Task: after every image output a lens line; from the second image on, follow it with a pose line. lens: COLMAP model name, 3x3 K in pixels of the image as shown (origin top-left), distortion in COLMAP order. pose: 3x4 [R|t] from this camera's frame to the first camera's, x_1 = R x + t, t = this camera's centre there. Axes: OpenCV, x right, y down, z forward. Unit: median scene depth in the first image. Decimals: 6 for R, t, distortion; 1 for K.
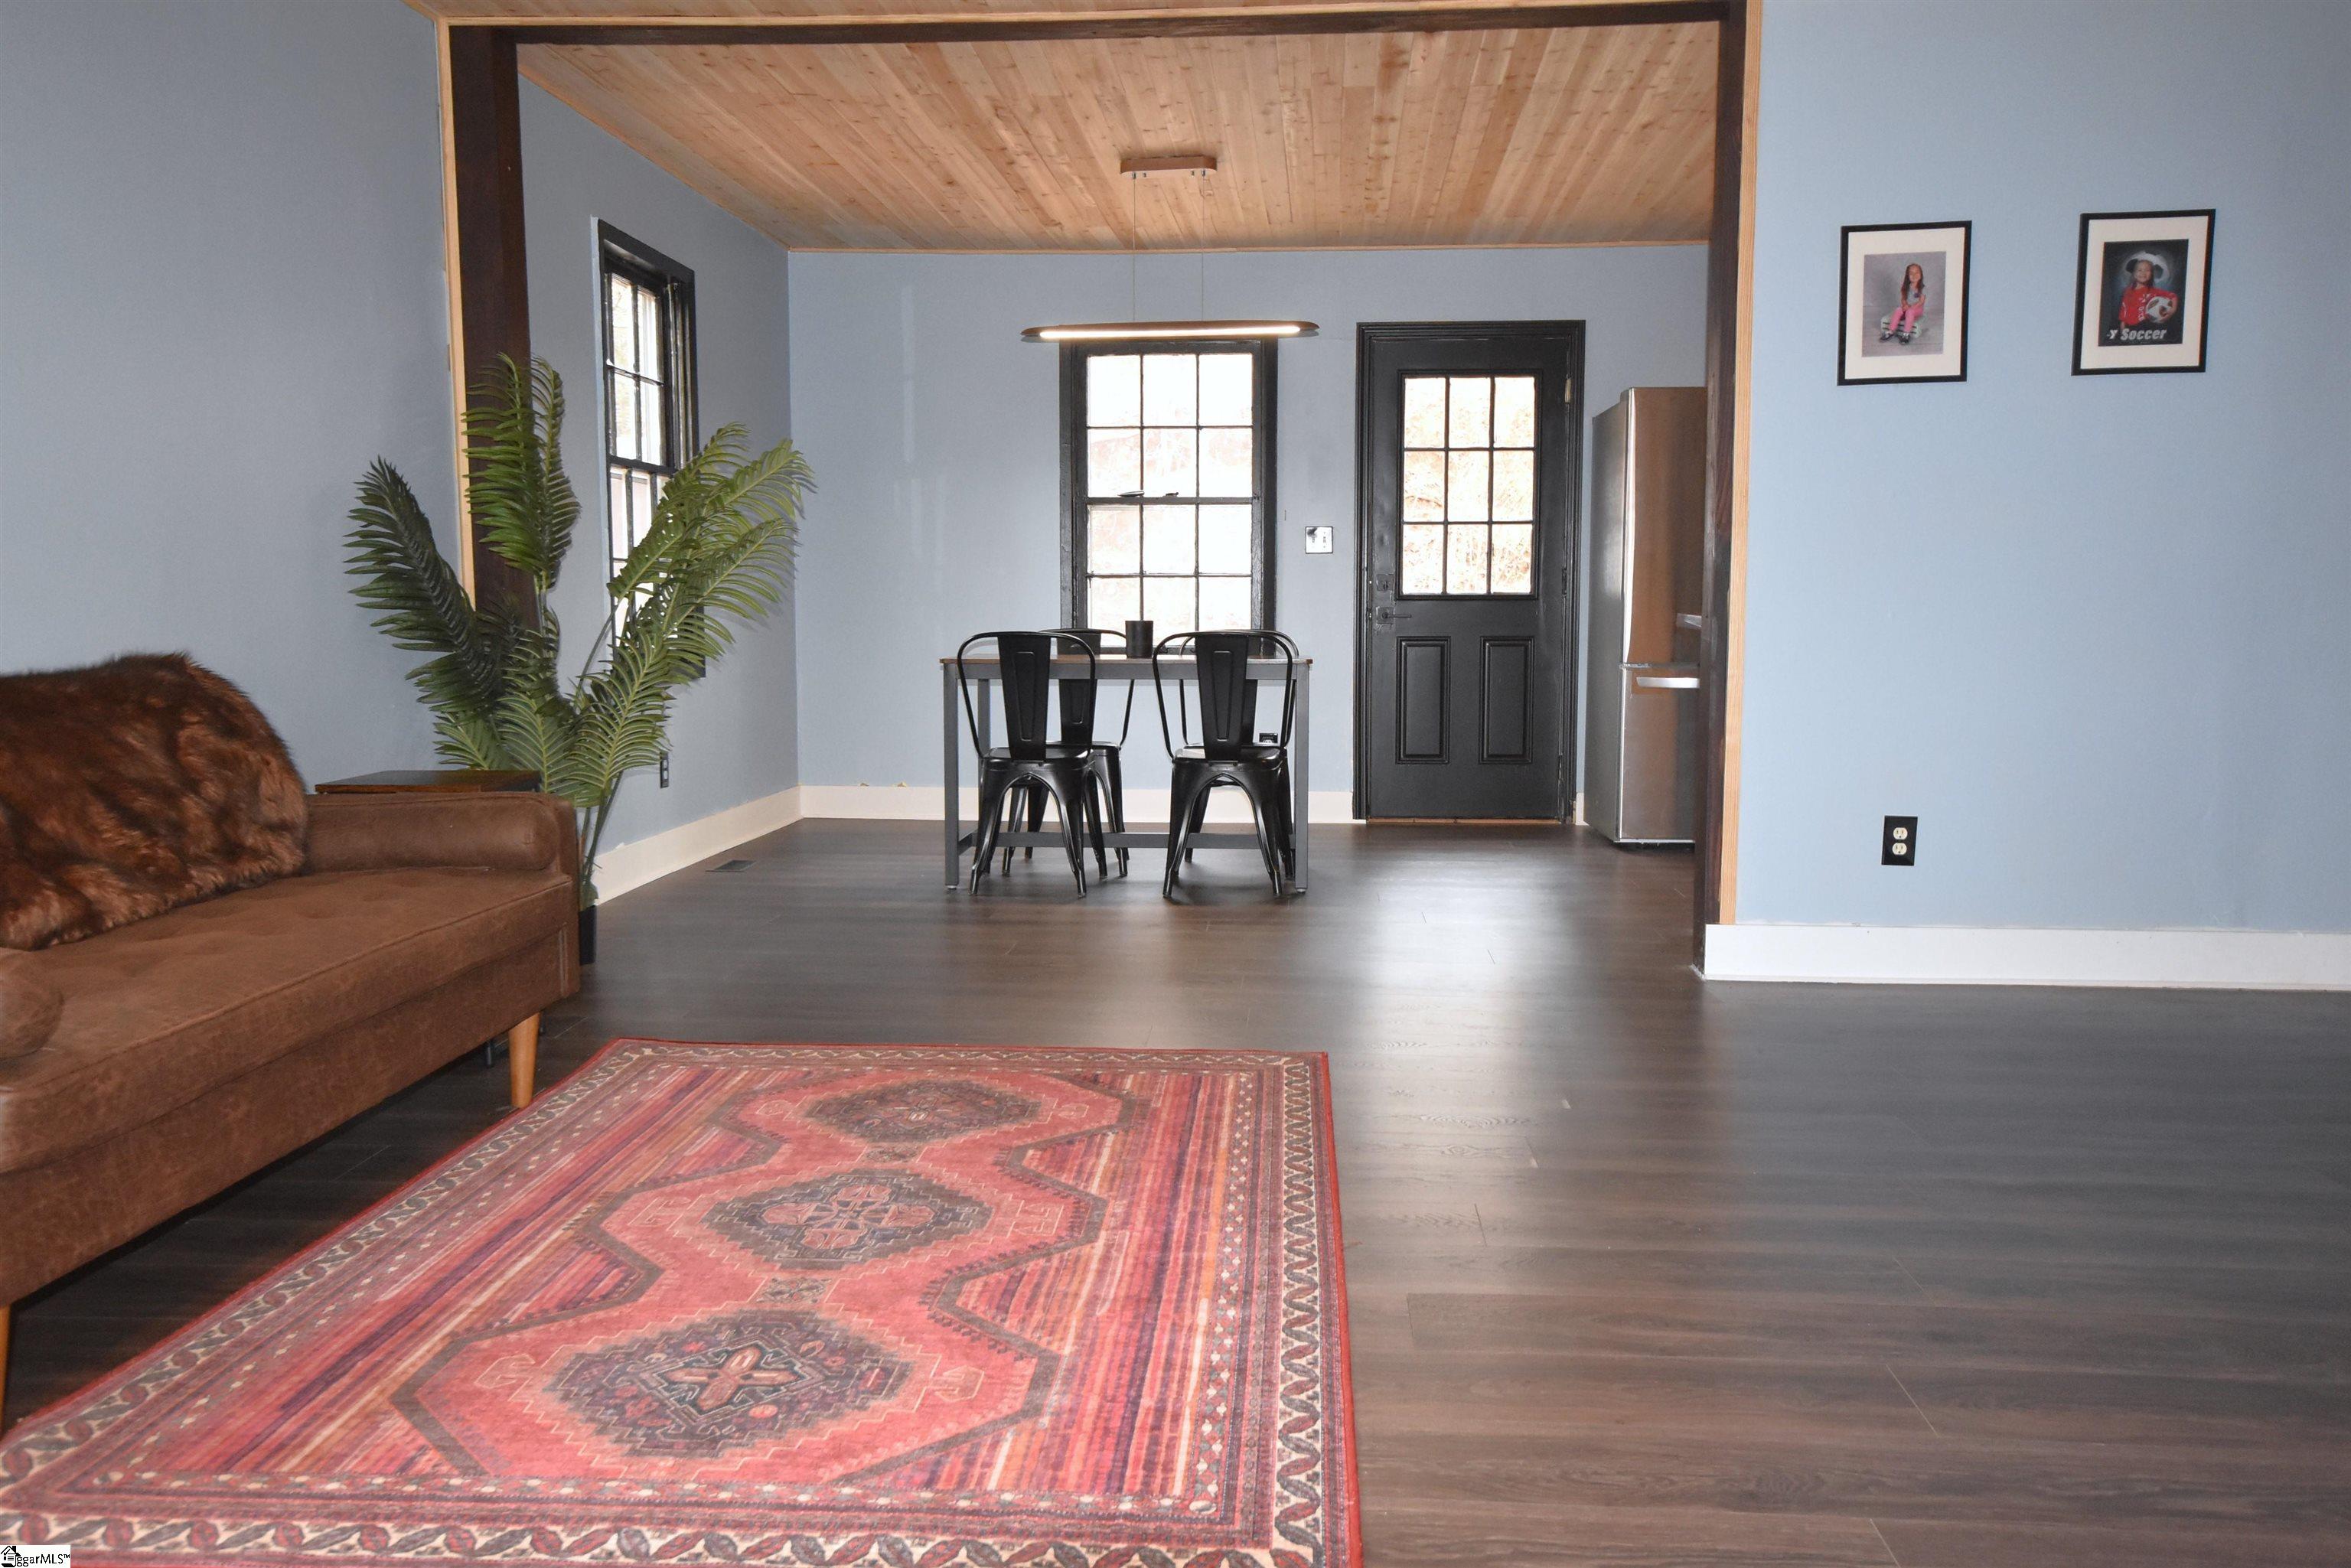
lens RADIAL K [[1871.7, 0, 1175.5], [0, 1871.7, 784.0], [0, 0, 1]] dist [0.046418, 0.000577]
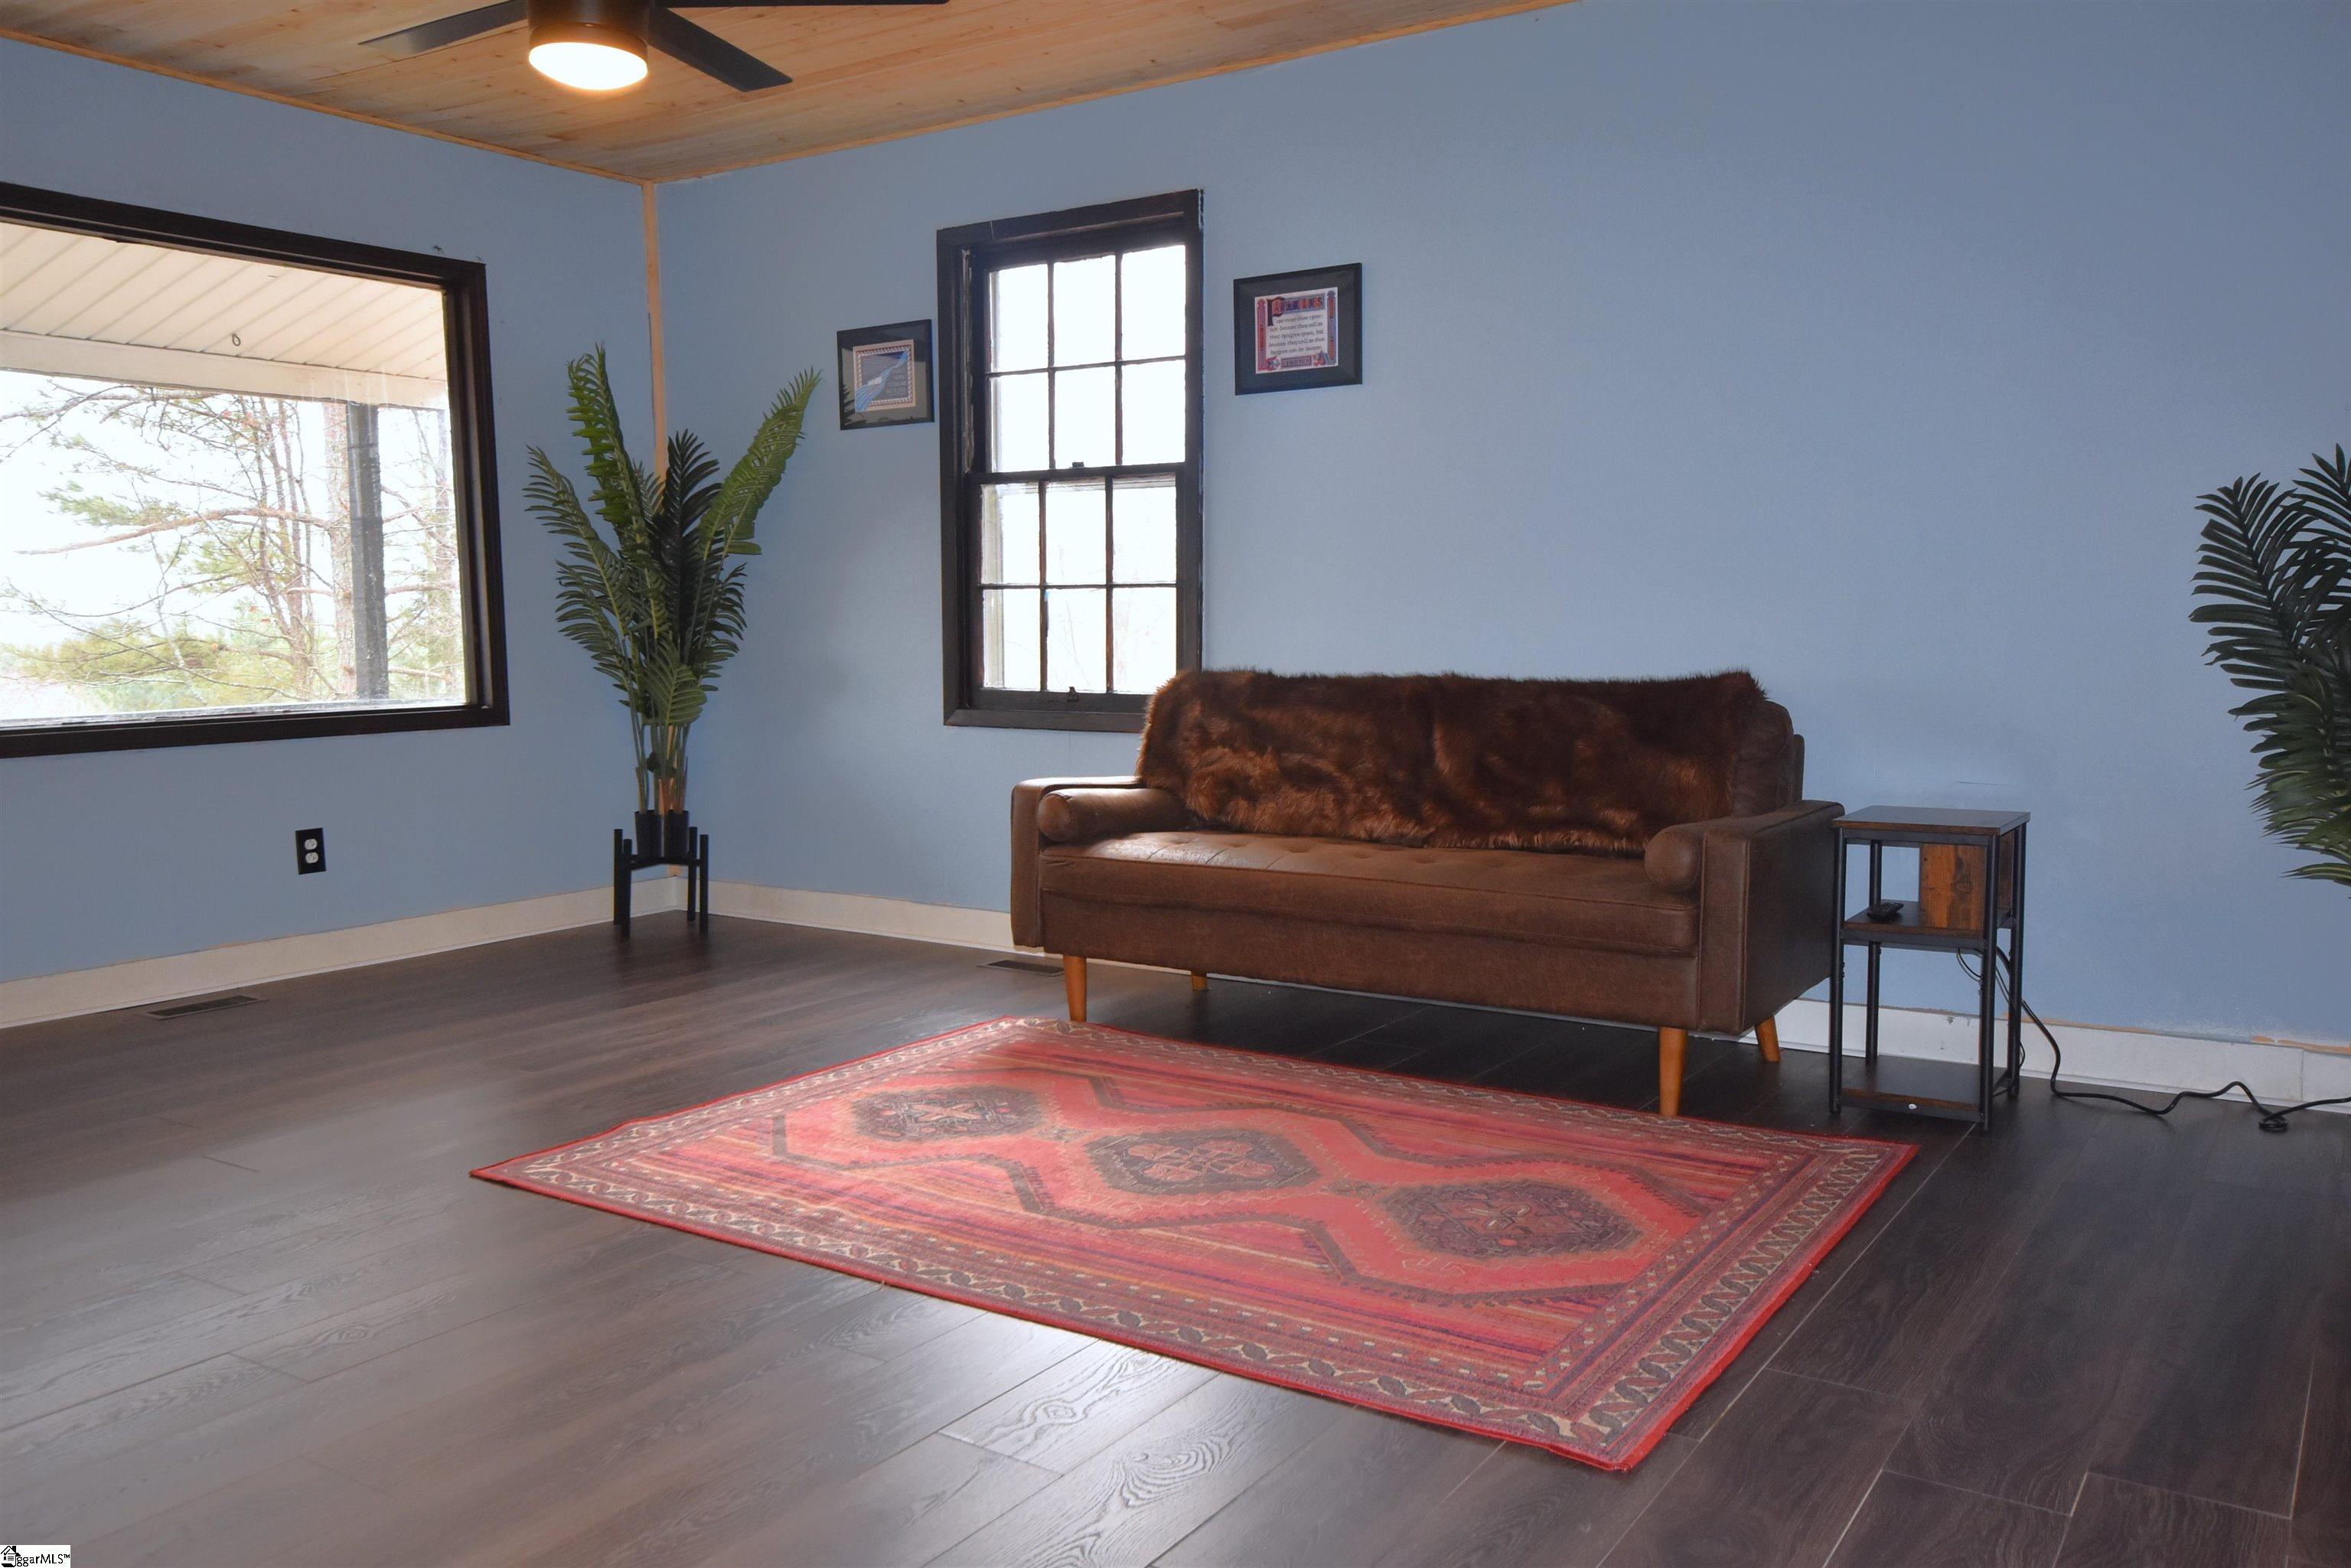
lens RADIAL K [[1871.3, 0, 1175.5], [0, 1871.3, 784.0], [0, 0, 1]] dist [0.001019, 0.140180]
pose [[-0.504086, 0.079513, -0.859985, 0.926301], [-0.079298, 0.987286, 0.137764, -0.180927], [0.860005, 0.137640, -0.491372, 1.748175]]
